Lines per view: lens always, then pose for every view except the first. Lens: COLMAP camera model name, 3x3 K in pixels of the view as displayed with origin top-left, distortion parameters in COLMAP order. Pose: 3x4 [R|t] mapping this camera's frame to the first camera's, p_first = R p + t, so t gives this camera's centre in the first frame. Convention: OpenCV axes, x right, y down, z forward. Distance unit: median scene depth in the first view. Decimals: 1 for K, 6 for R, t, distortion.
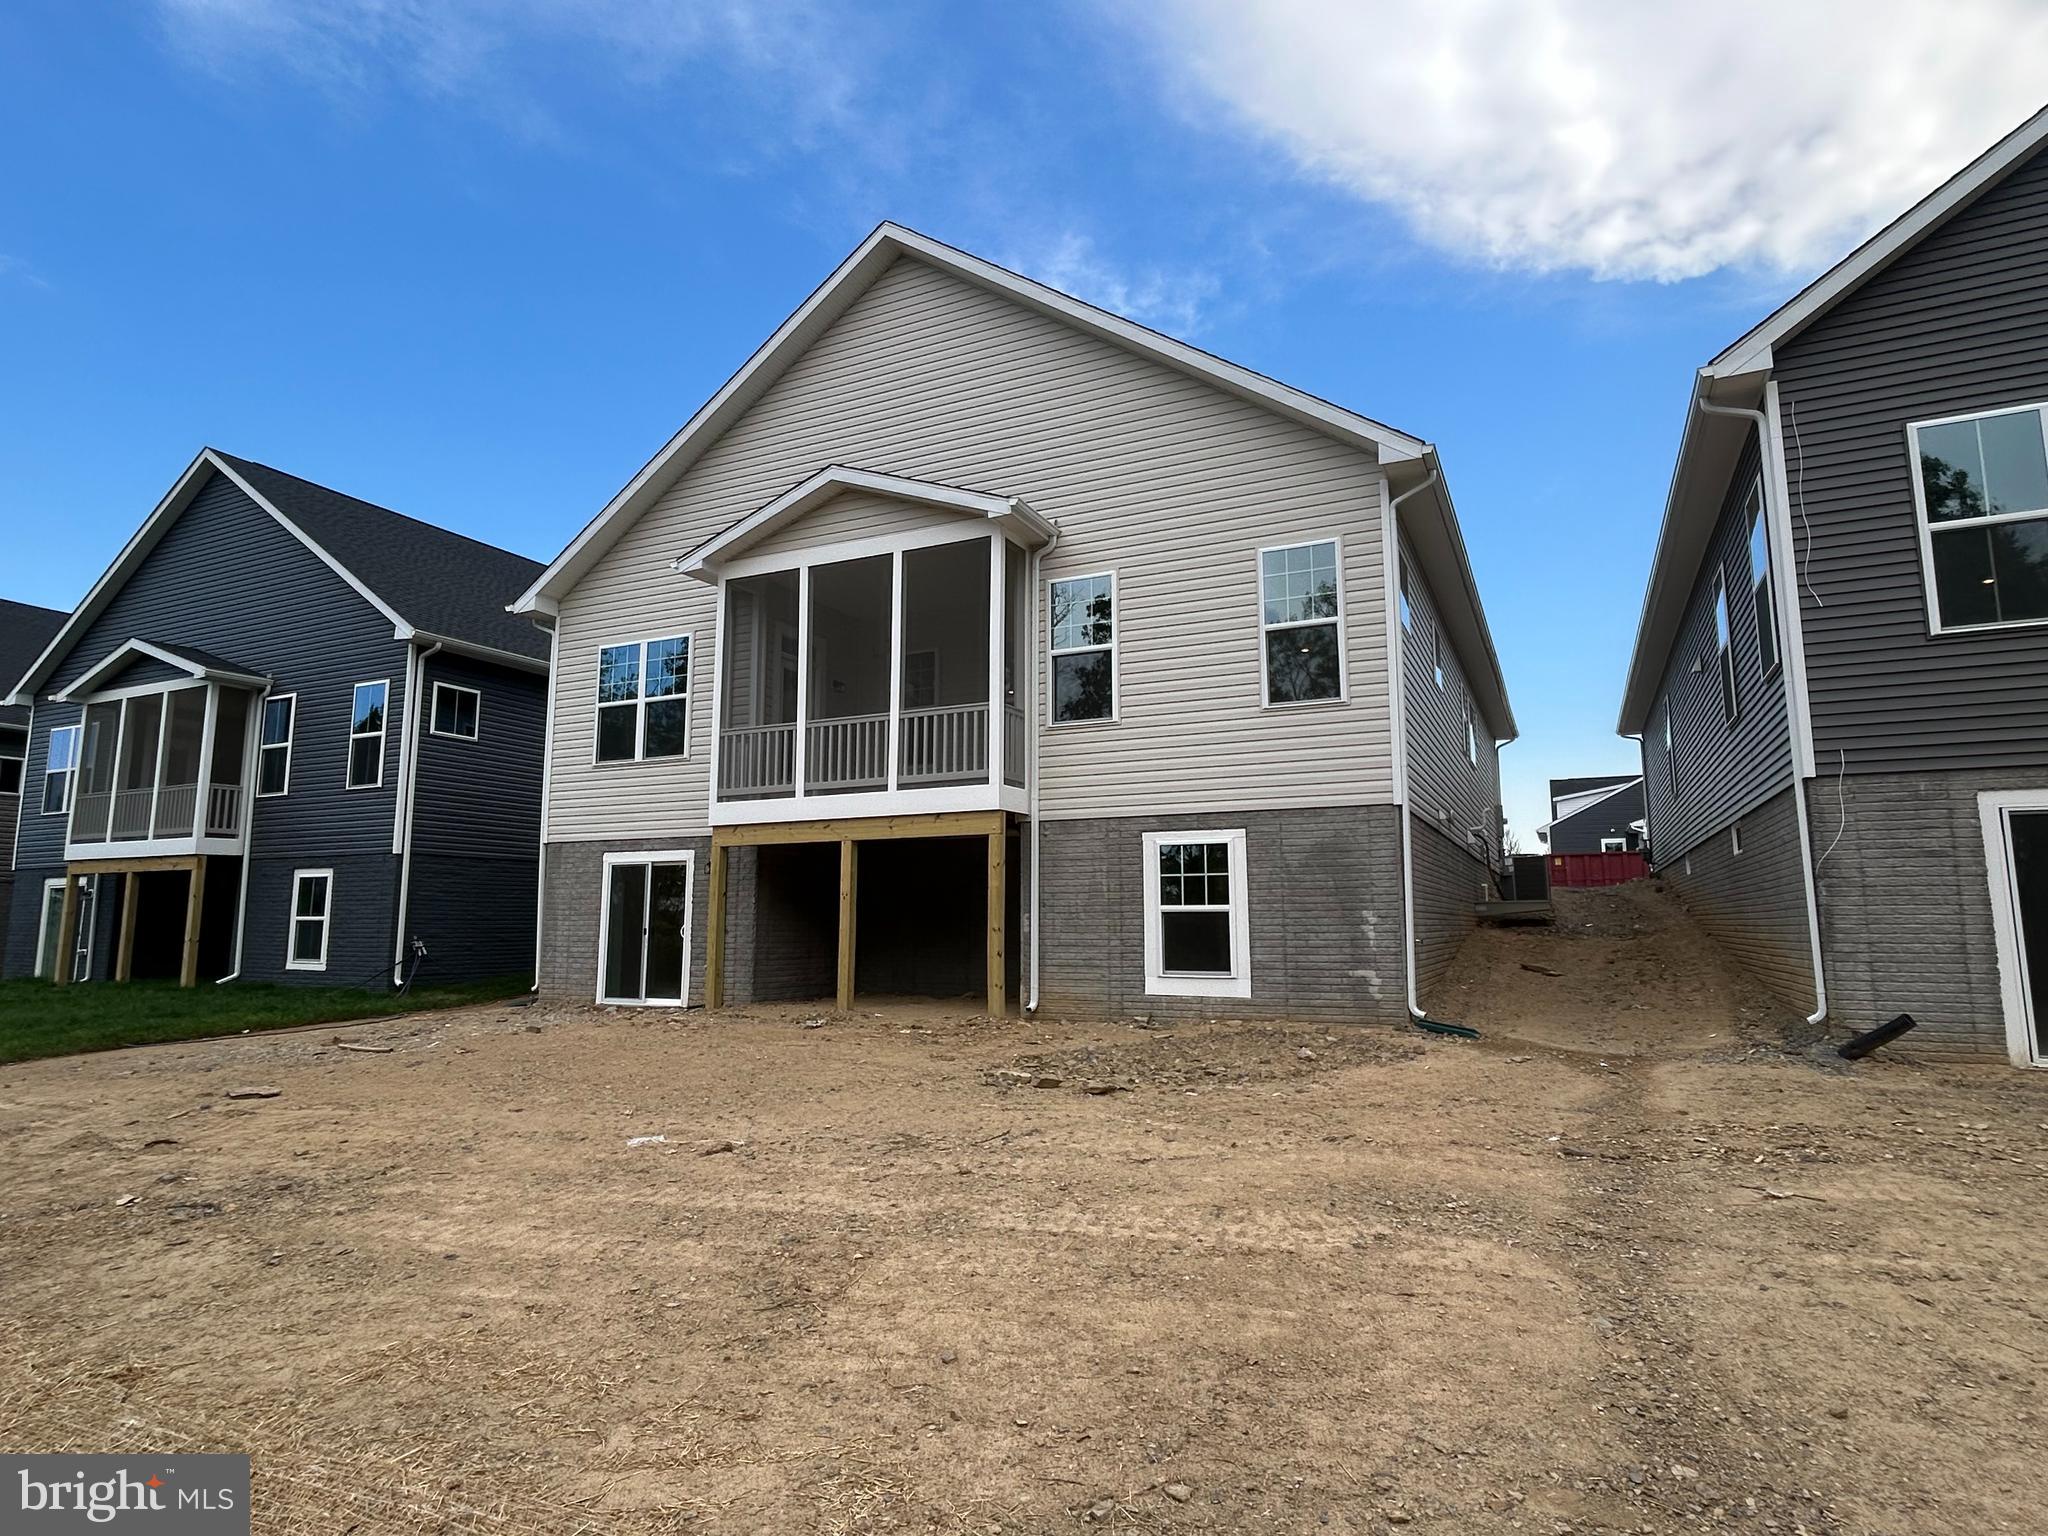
lens RADIAL K [[1105.2, 0, 1008.0], [0, 1105.2, 783.2], [0, 0, 1]] dist [-0.009188, 0.004473]
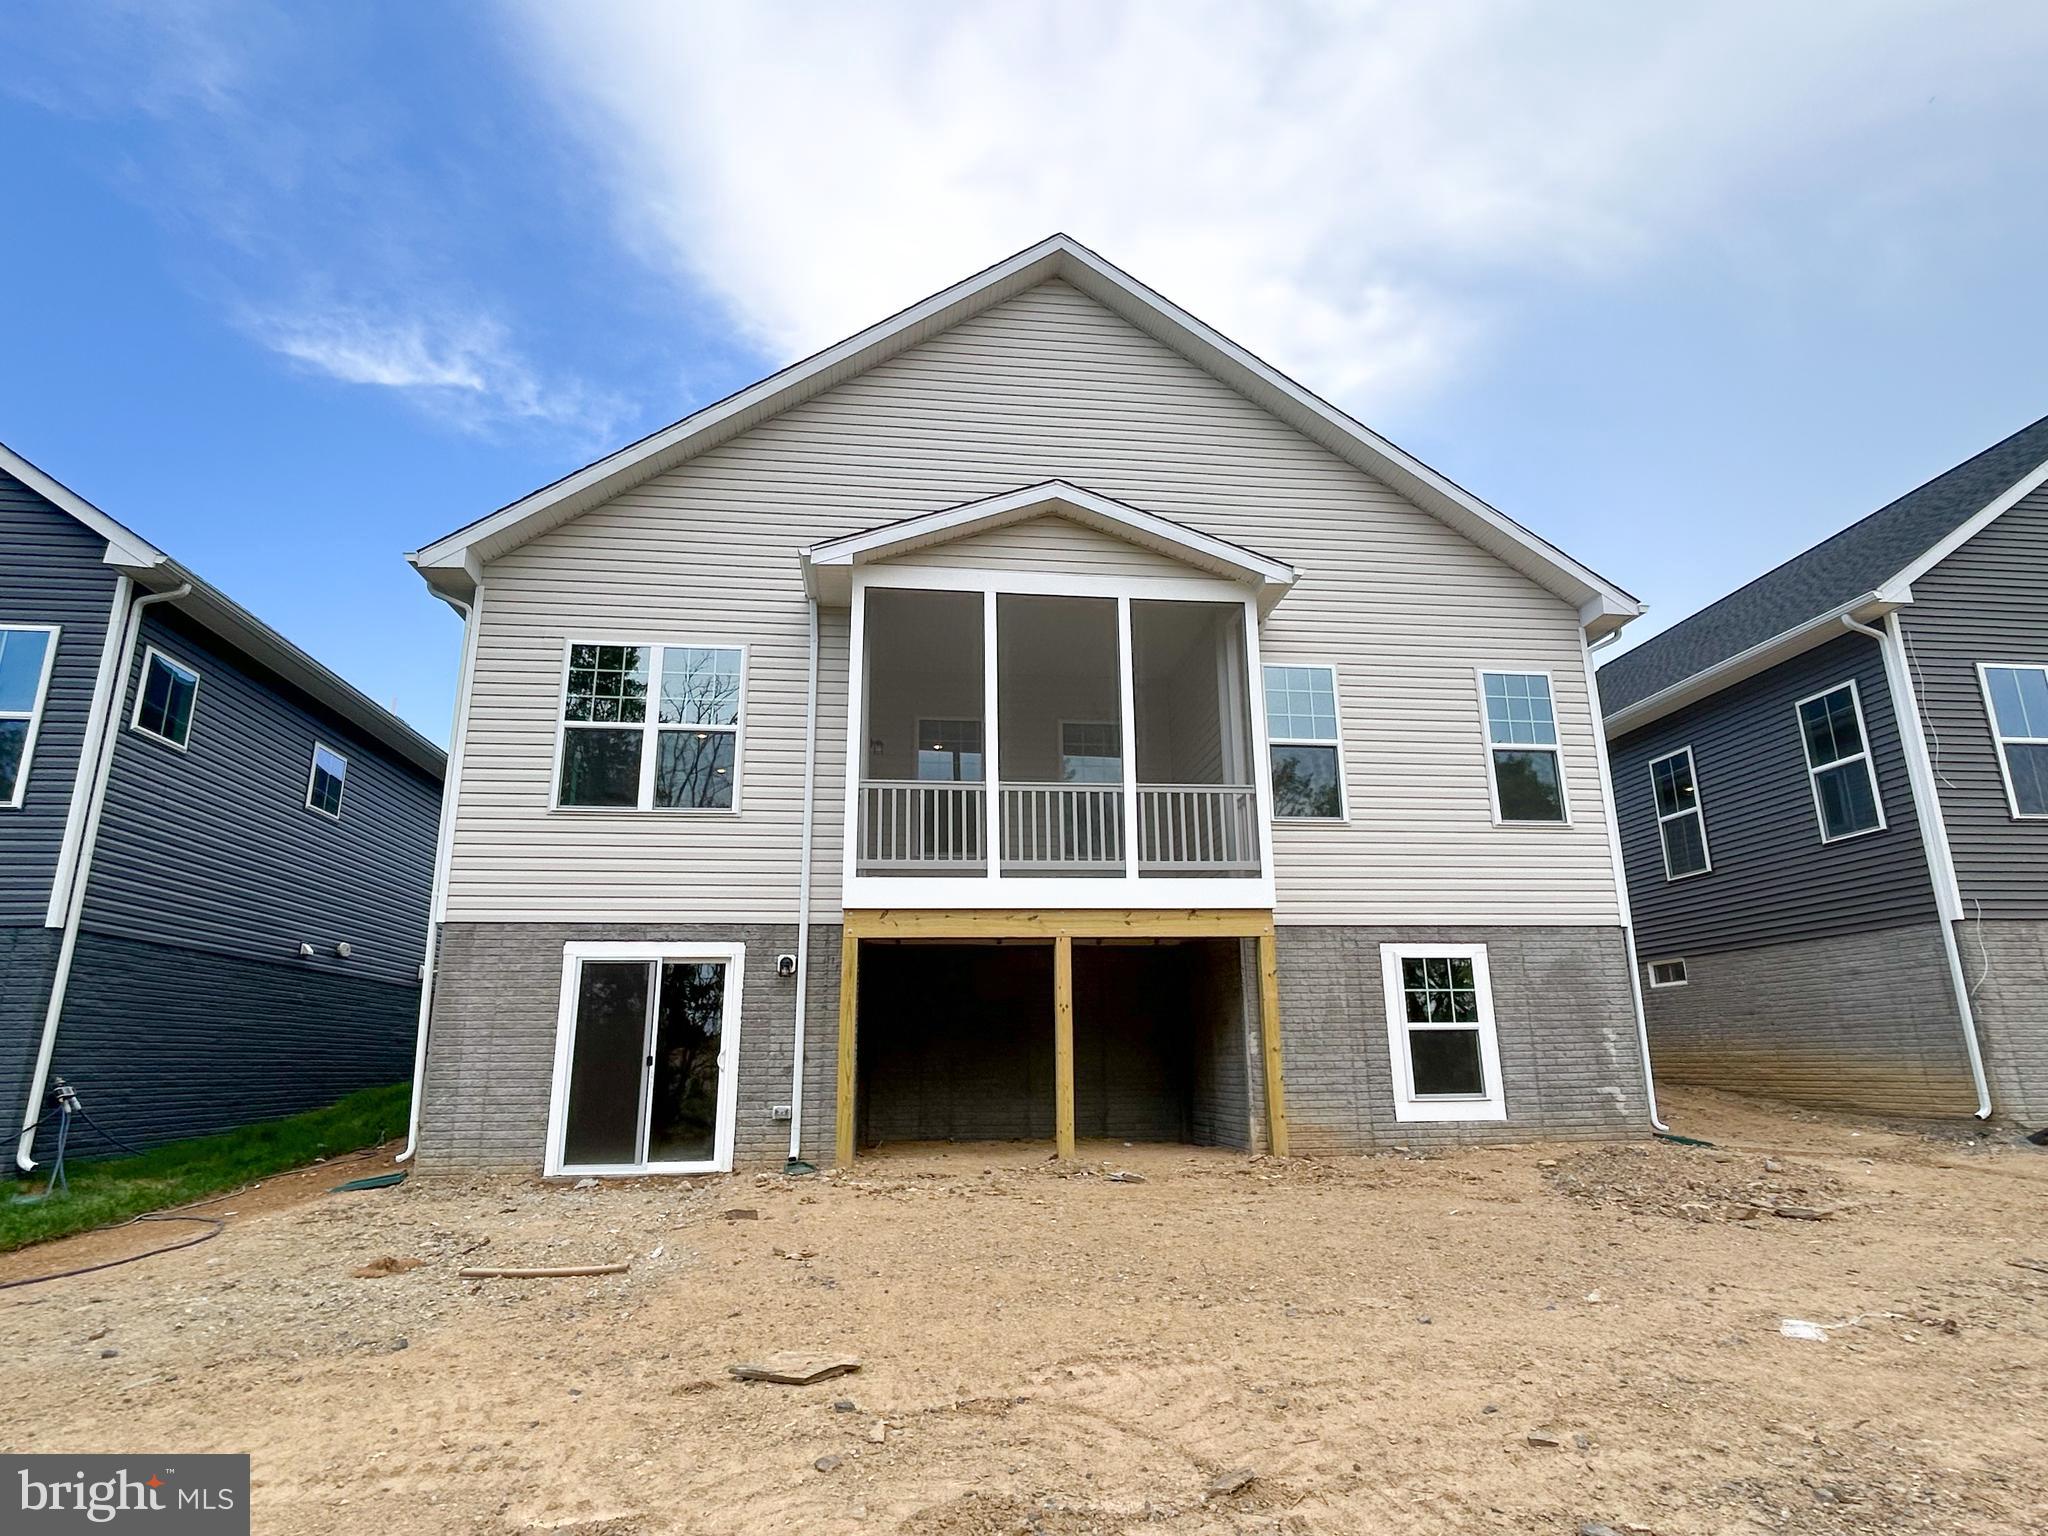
lens RADIAL K [[1105.2, 0, 1018.8], [0, 1105.2, 780.7], [0, 0, 1]] dist [-0.009188, 0.004473]
pose [[0.842870, 0.124829, 0.523439, -0.601388], [-0.058252, 0.988172, -0.141858, 0.055077], [-0.534955, 0.089076, 0.840172, 0.343822]]
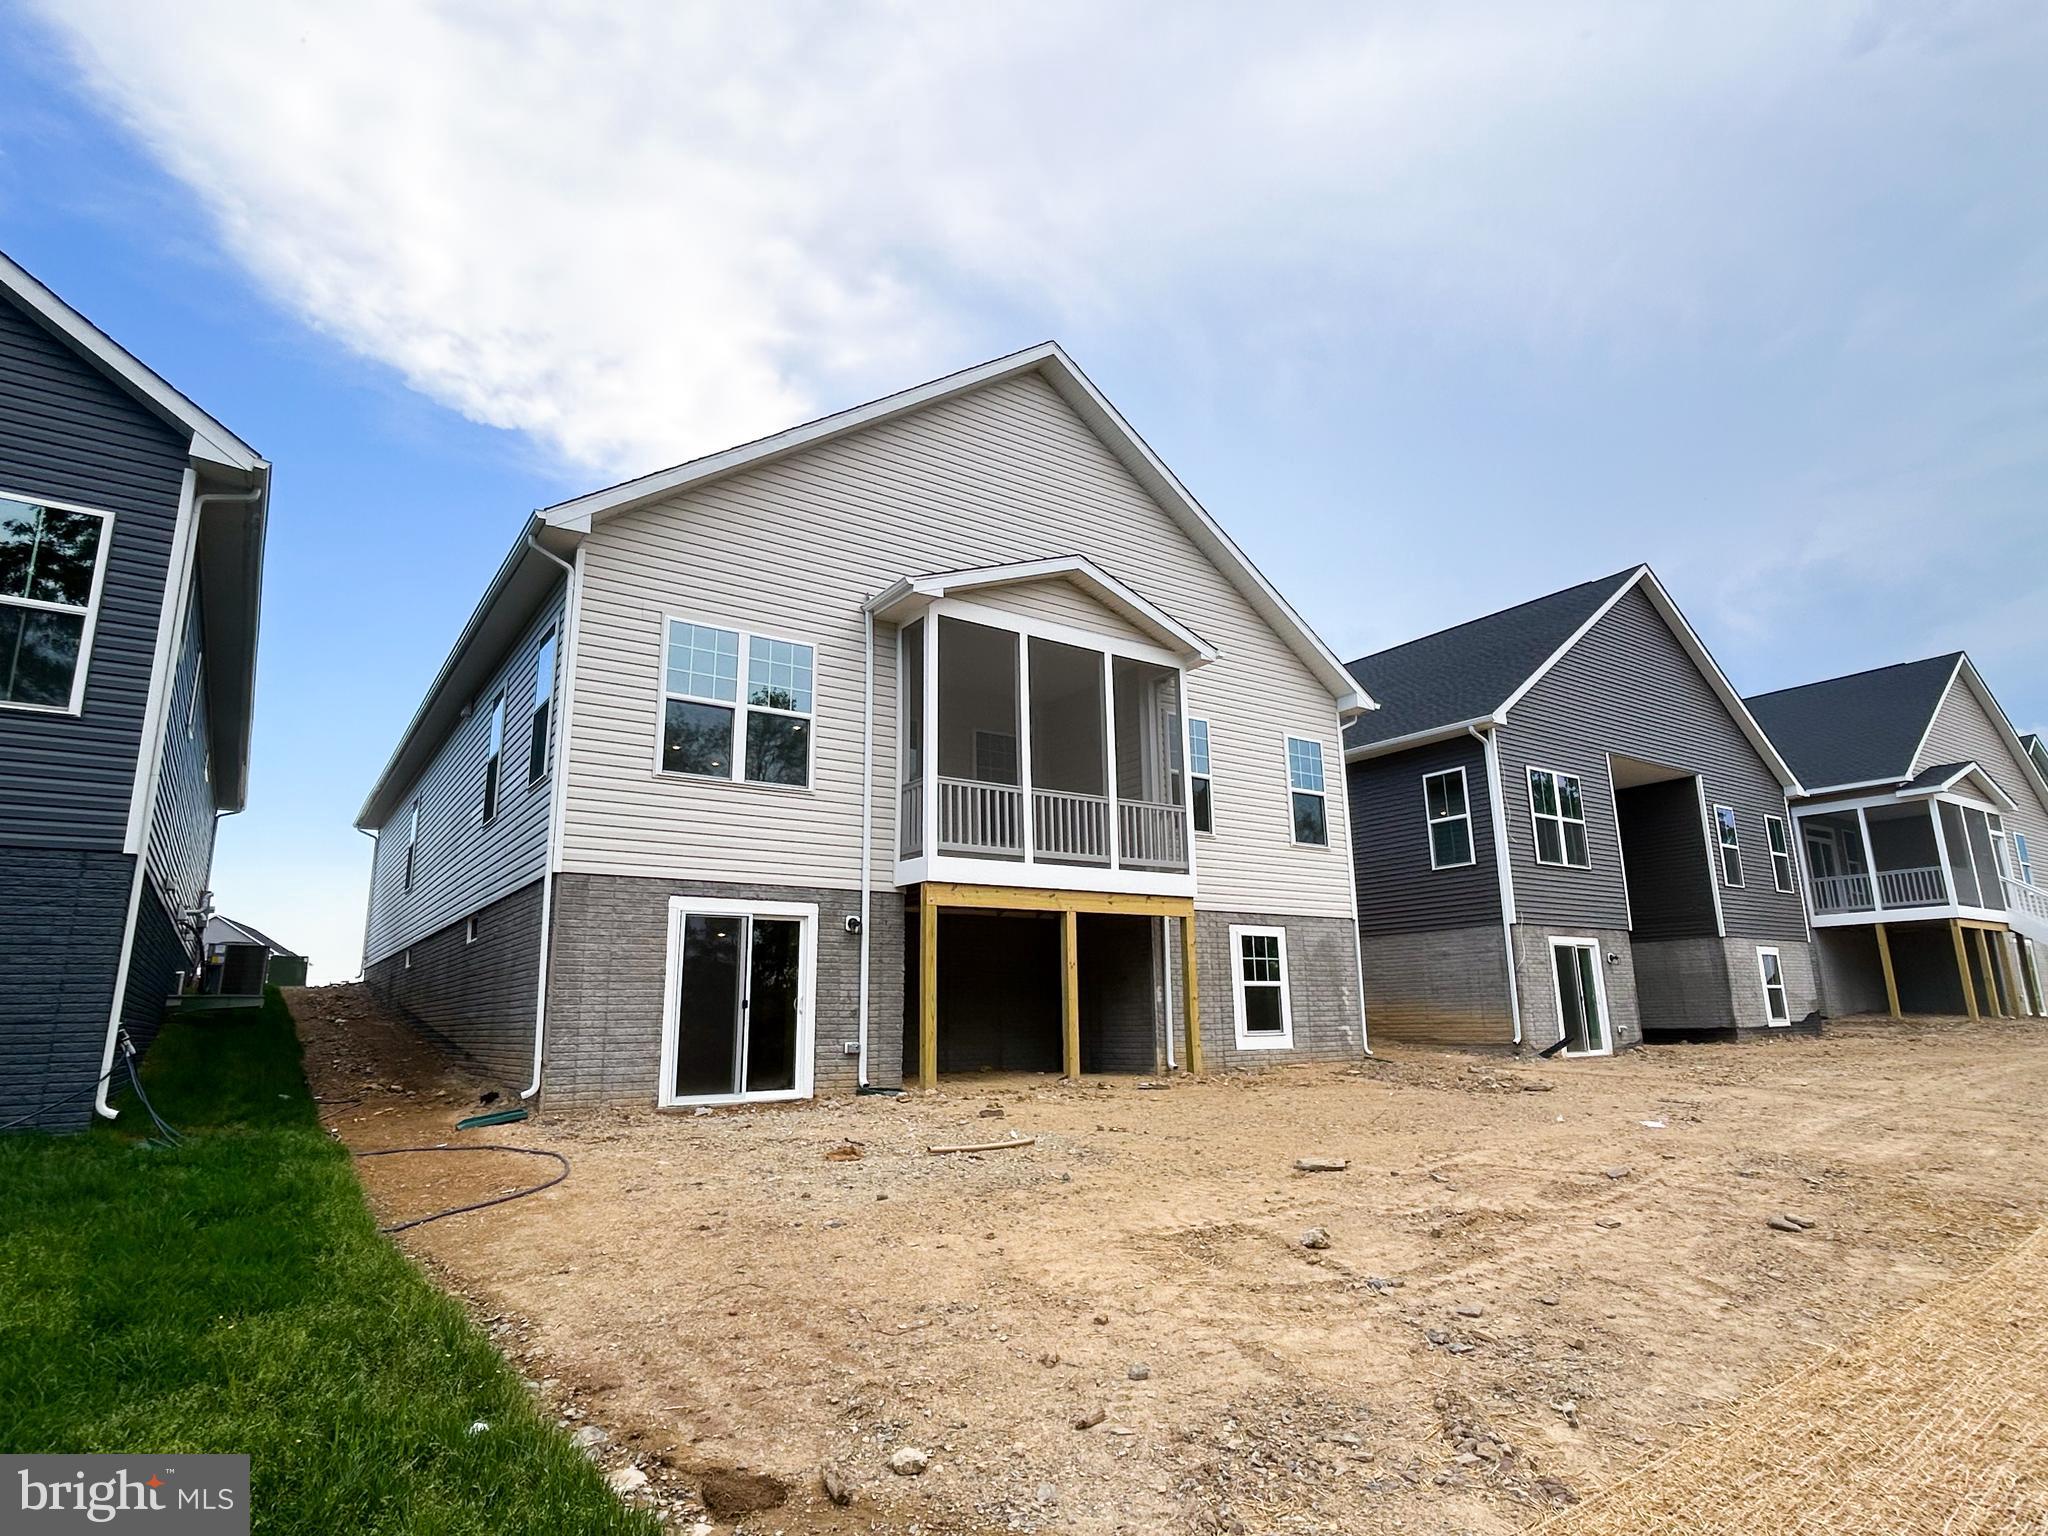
lens RADIAL K [[1105.2, 0, 1002.8], [0, 1105.2, 770.7], [0, 0, 1]] dist [-0.009188, 0.004473]
pose [[0.500689, 0.183173, 0.846025, -1.077176], [-0.098652, 0.983062, -0.154460, 0.088020], [-0.859988, -0.006125, 0.510278, 0.530065]]
